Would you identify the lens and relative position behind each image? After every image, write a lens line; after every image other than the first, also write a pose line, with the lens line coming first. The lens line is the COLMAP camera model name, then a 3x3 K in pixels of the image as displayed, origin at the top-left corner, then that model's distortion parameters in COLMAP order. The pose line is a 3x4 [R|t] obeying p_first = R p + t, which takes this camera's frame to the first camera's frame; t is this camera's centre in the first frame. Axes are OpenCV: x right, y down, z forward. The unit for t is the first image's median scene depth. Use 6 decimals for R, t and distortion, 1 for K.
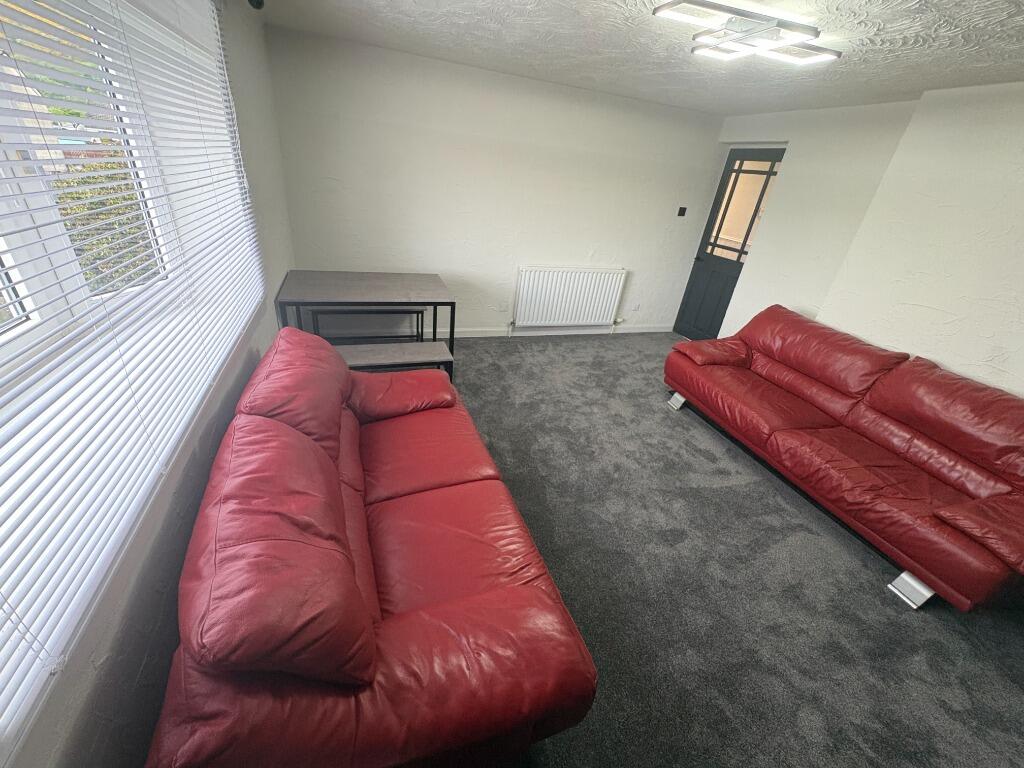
lens RADIAL K [[410.0, 0, 516.4], [0, 410.0, 385.7], [0, 0, 1]] dist [0.000653, 0.000060]
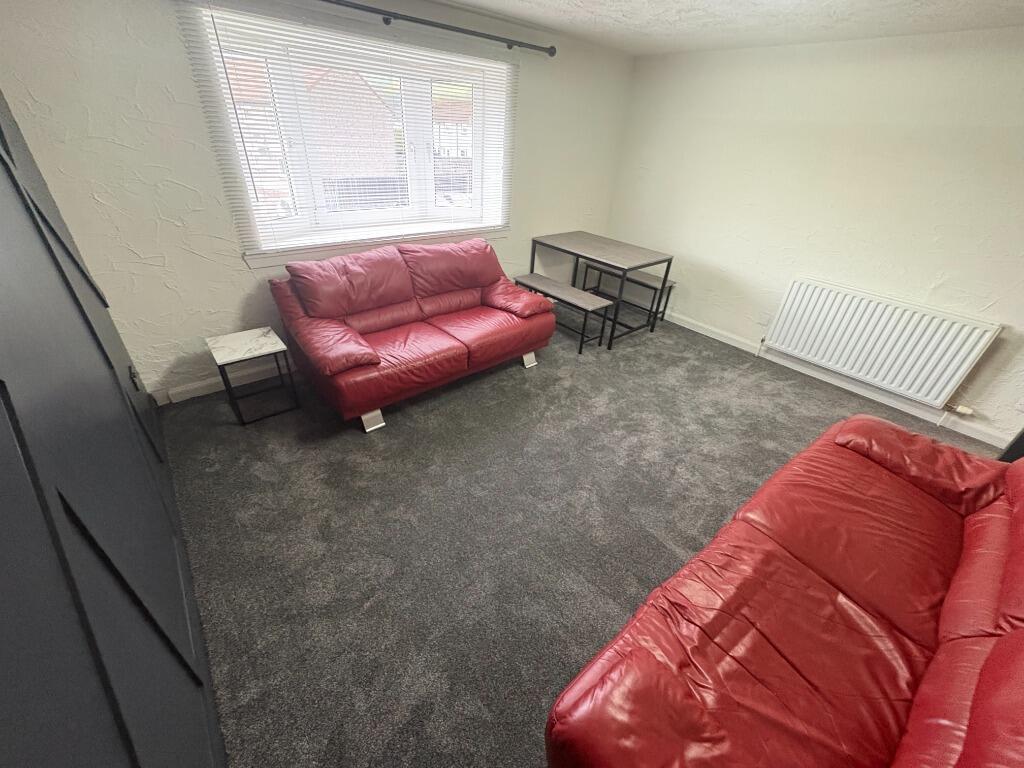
lens RADIAL K [[410.0, 0, 516.4], [0, 410.0, 385.7], [0, 0, 1]] dist [0.000653, 0.000060]
pose [[0.372511, 0.422239, -0.826408, 0.599646], [-0.458803, 0.857852, 0.231495, -0.037743], [0.806682, 0.292924, 0.513284, 0.198521]]
